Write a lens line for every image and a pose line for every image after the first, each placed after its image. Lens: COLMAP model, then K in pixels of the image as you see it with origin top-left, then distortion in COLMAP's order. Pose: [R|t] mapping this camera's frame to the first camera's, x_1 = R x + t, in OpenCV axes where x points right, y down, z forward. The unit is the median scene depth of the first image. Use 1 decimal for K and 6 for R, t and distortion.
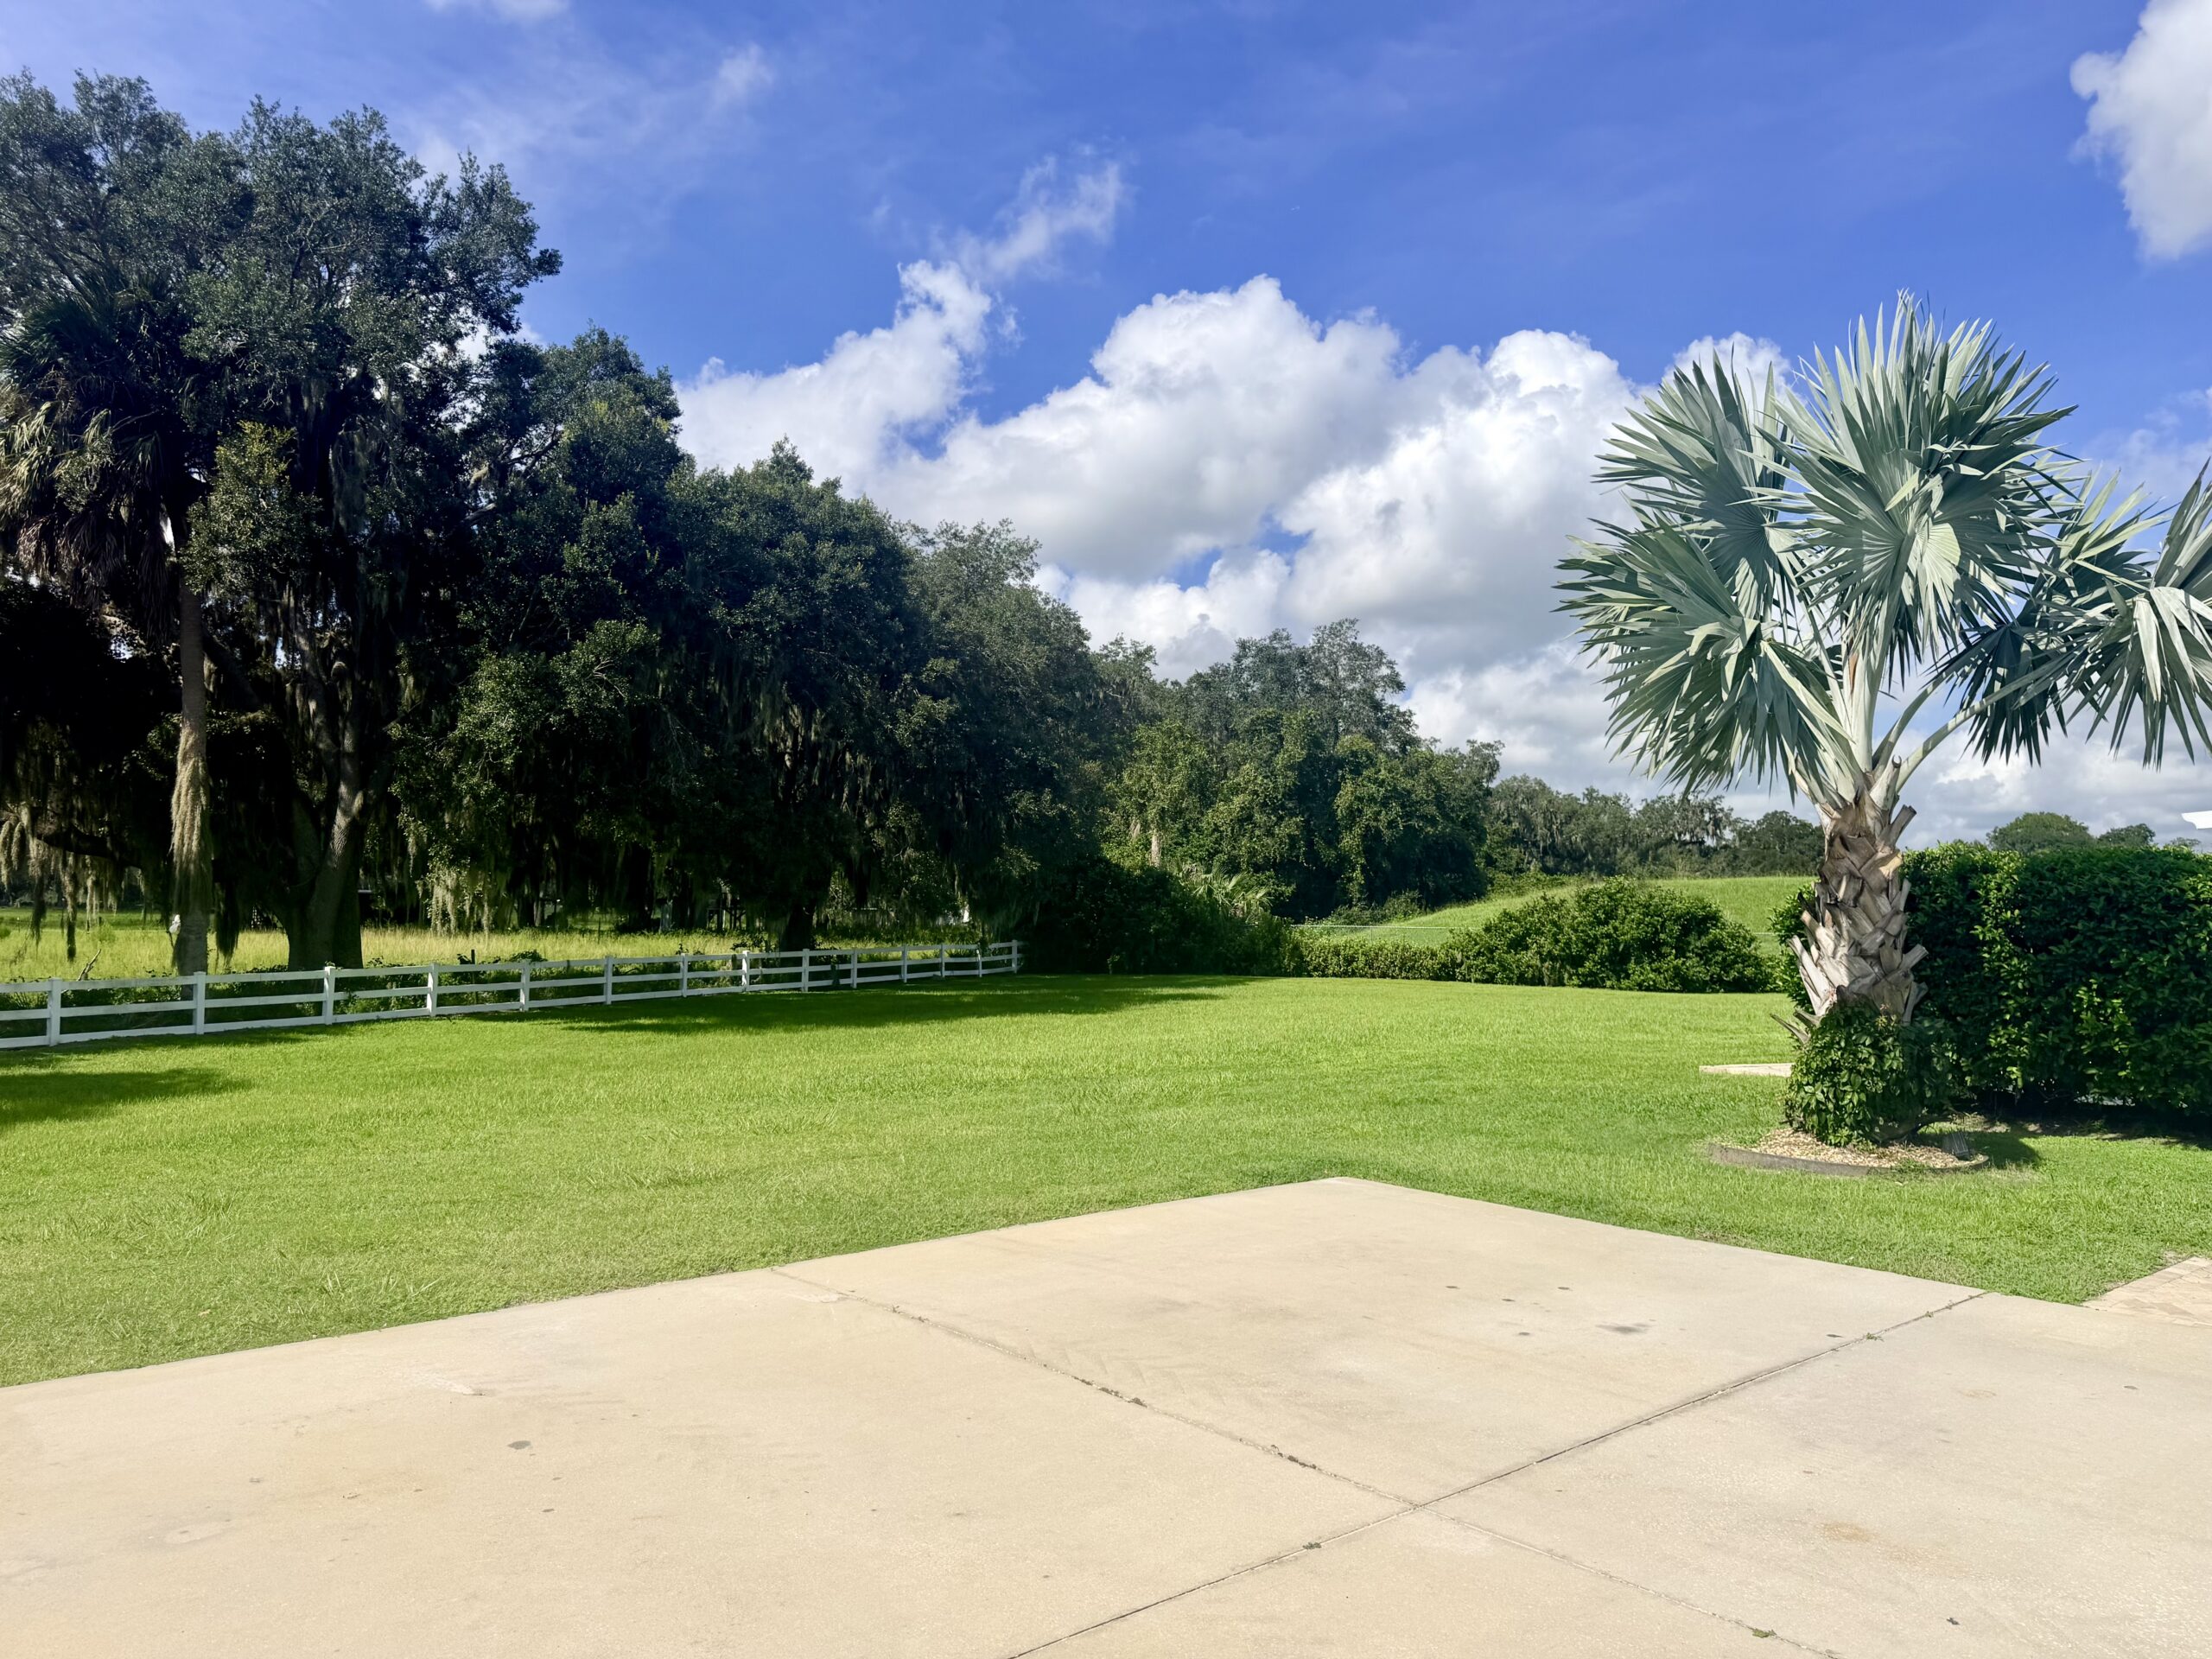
lens RADIAL K [[1532.6, 0, 1115.3], [0, 1532.6, 826.0], [0, 0, 1]] dist [0.029985, -0.046640]
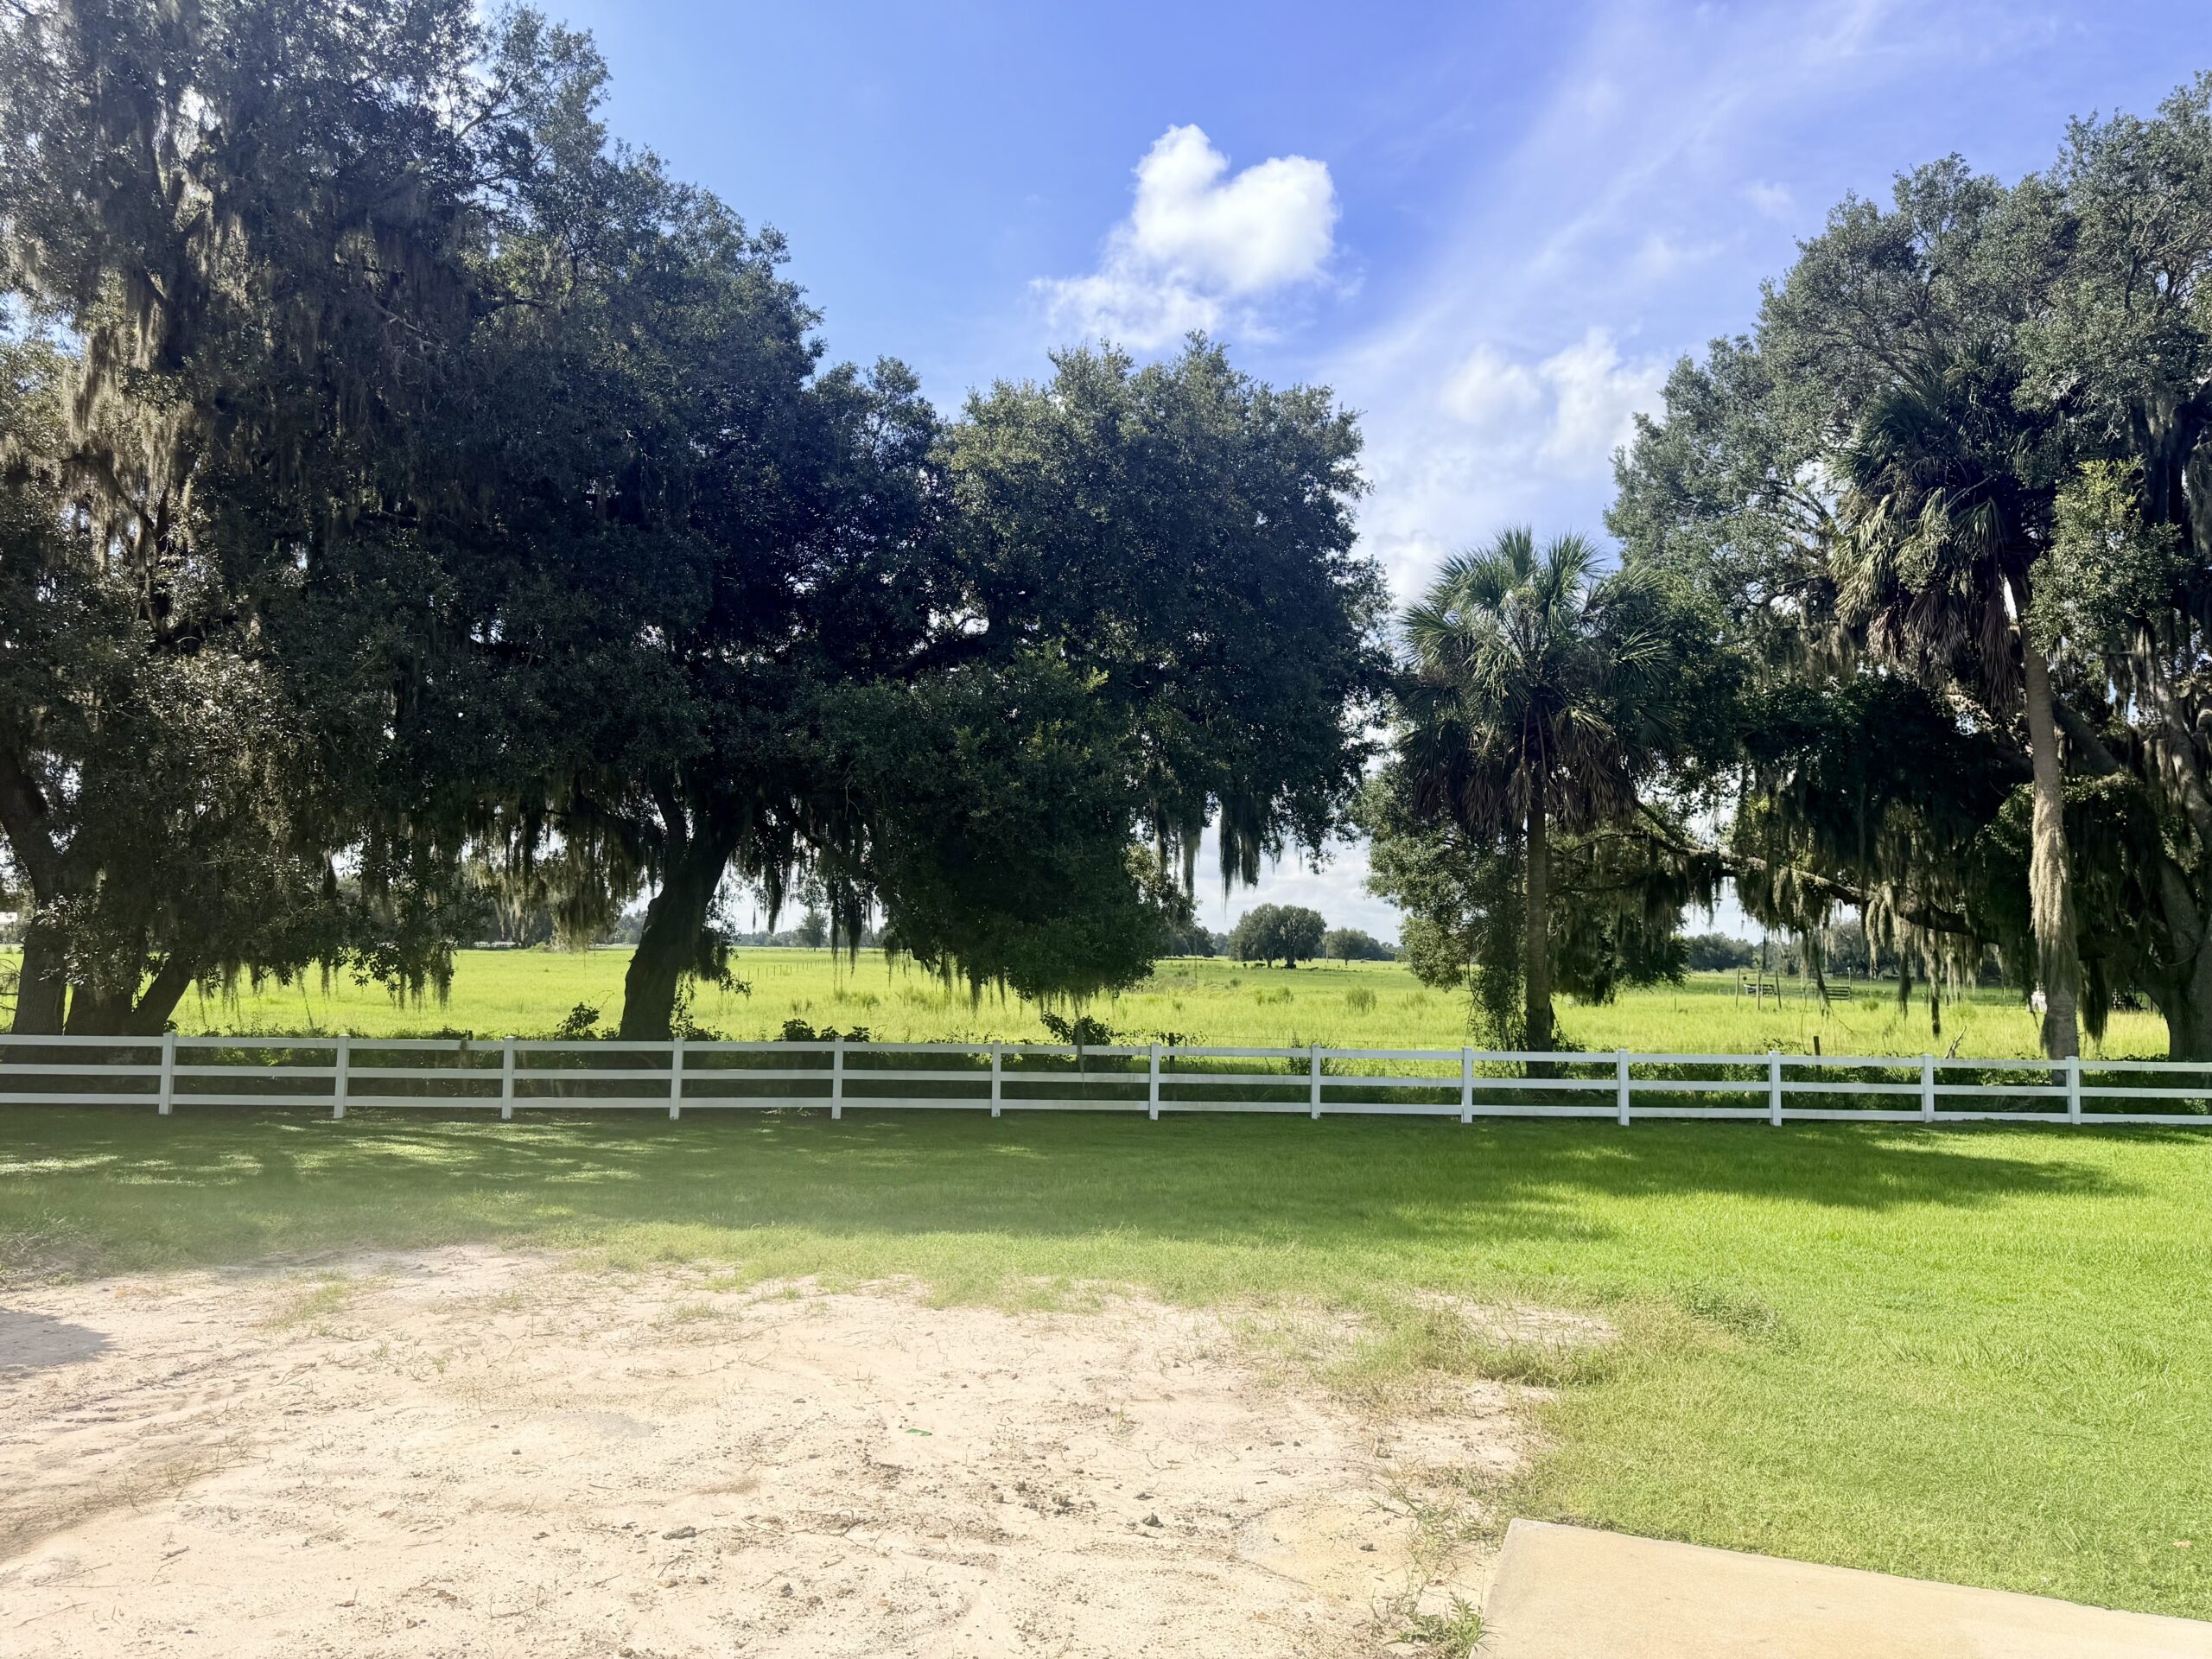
lens RADIAL K [[1558.3, 0, 1131.8], [0, 1558.3, 831.5], [0, 0, 1]] dist [0.089674, -0.095889]
pose [[0.488942, -0.065025, -0.869889, -0.024778], [0.027365, 0.997870, -0.059210, 0.000003], [0.871887, 0.005146, 0.489681, 0.029080]]
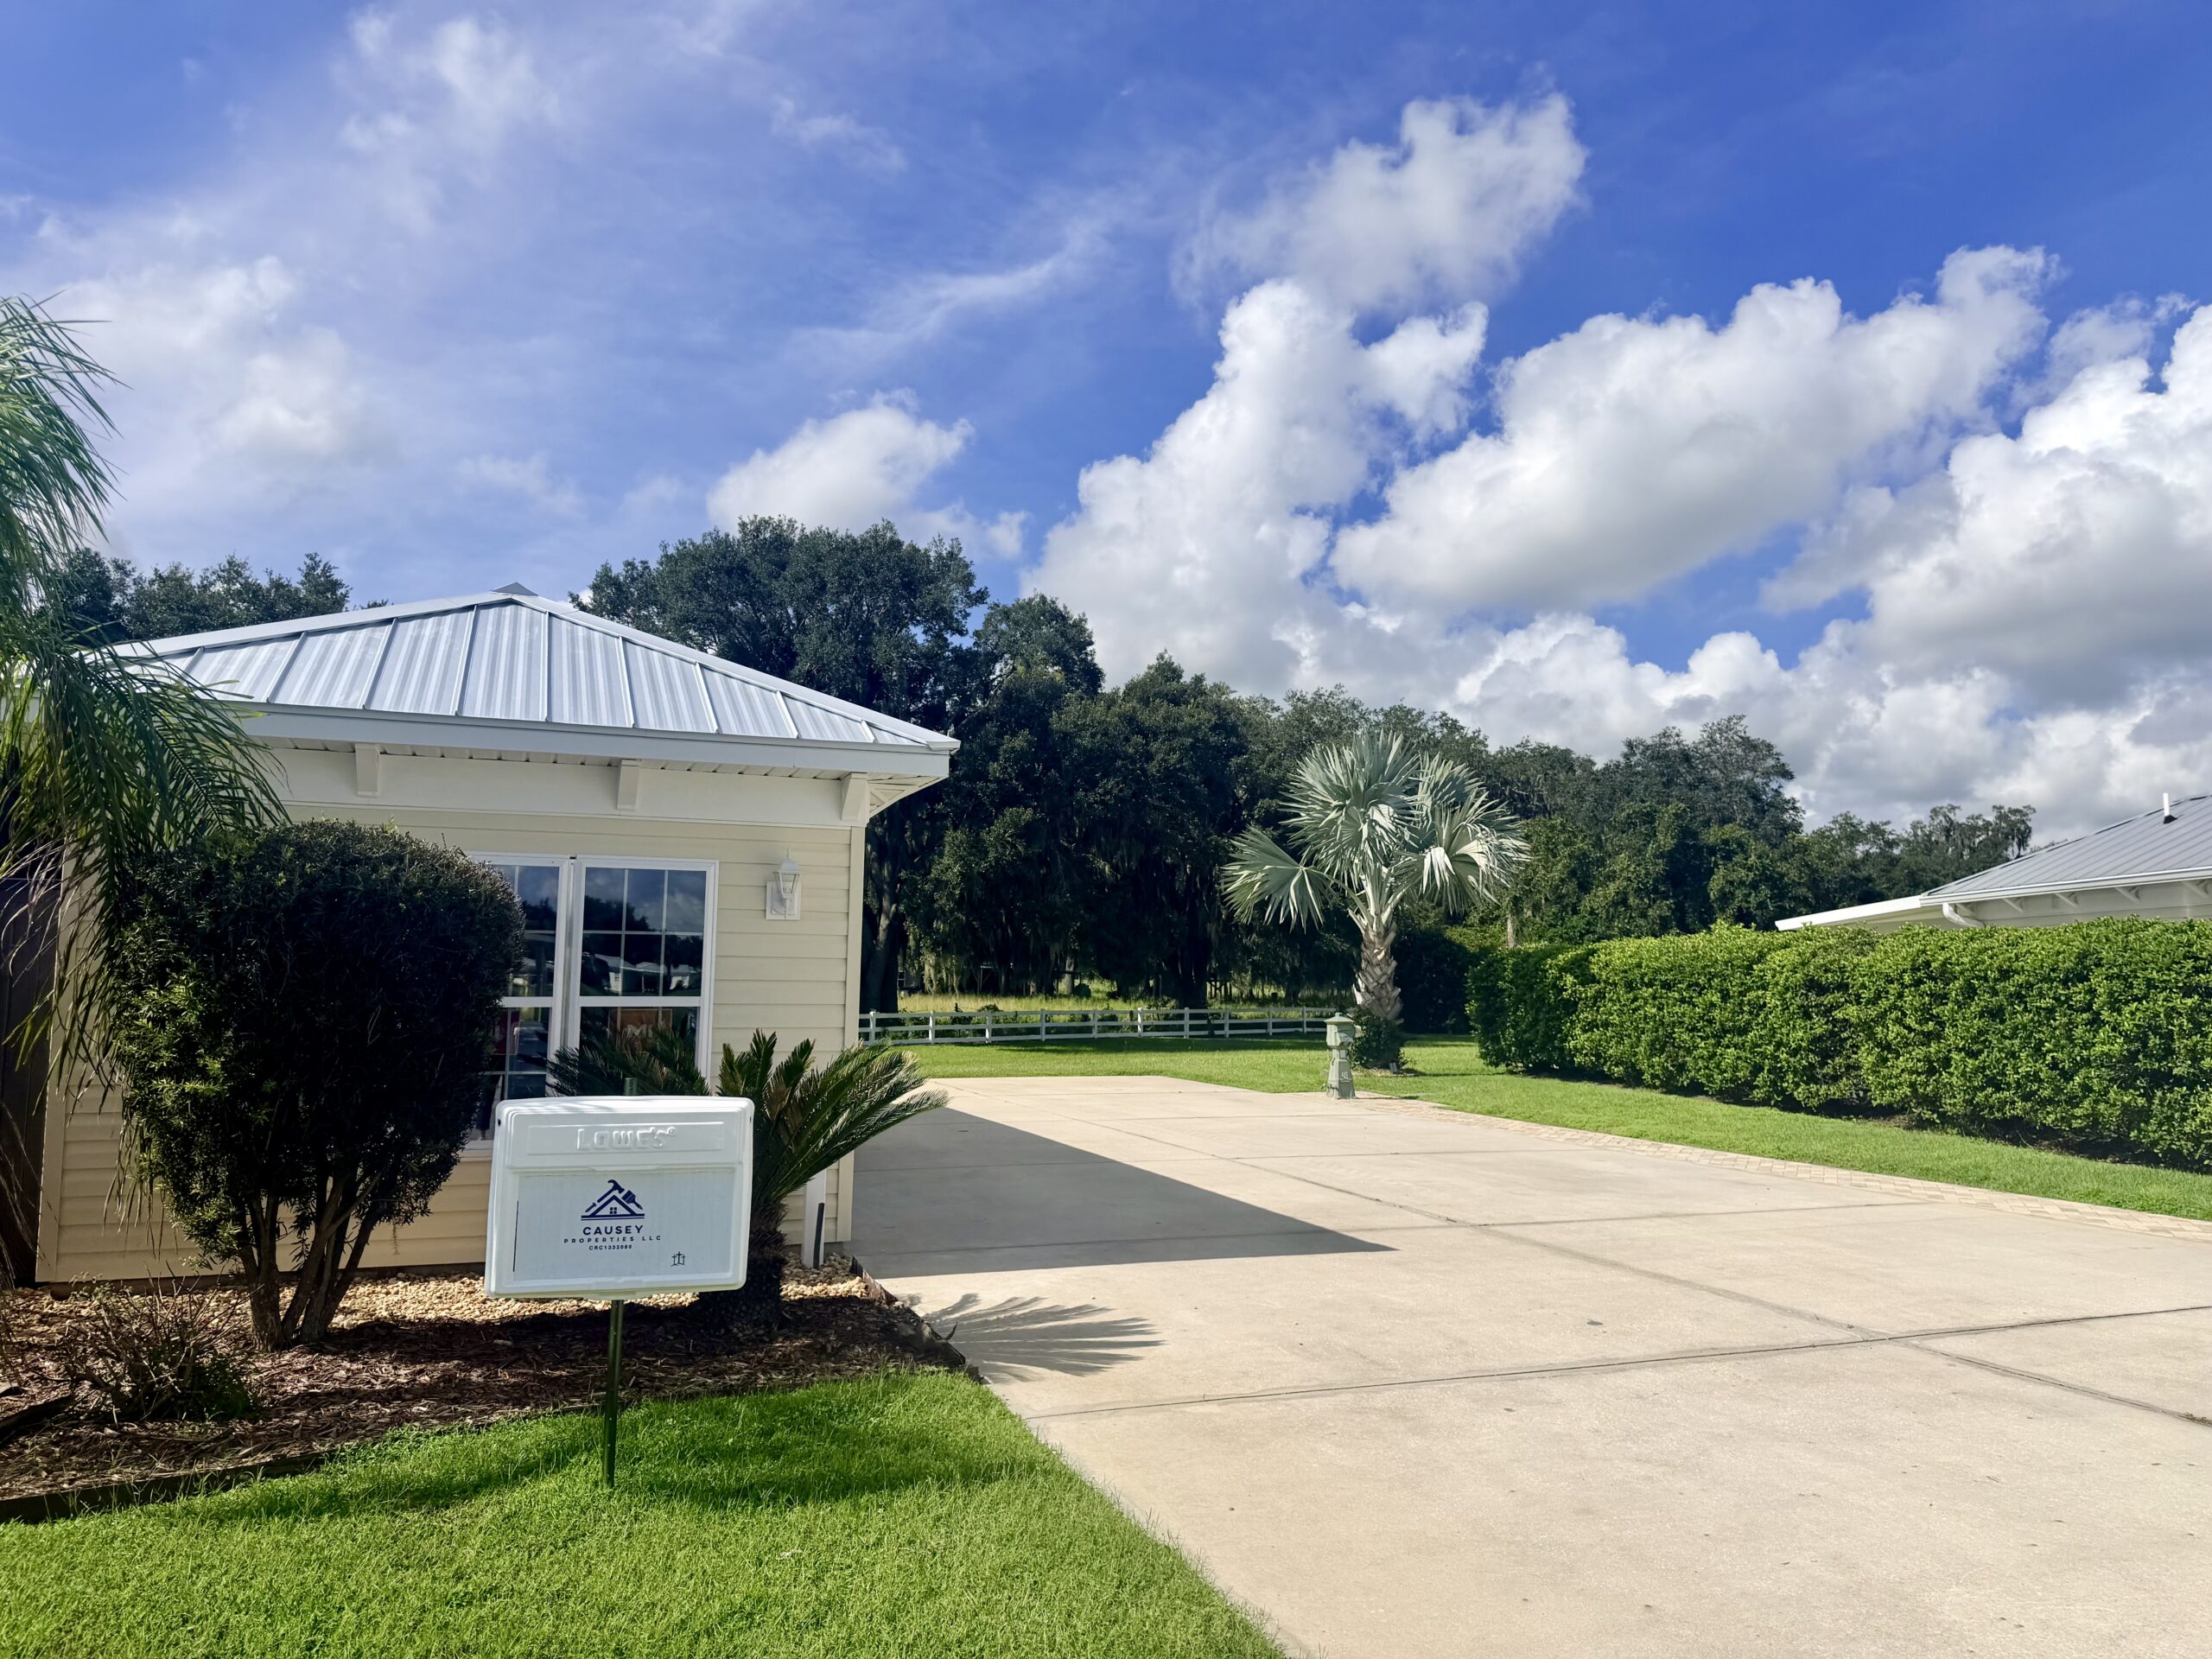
lens RADIAL K [[1558.3, 0, 1131.8], [0, 1558.3, 831.5], [0, 0, 1]] dist [0.089674, -0.095889]
pose [[0.941741, -0.030438, -0.334958, 0.347990], [0.015797, 0.998800, -0.046351, -0.022732], [0.335967, 0.038359, 0.941092, -0.542706]]
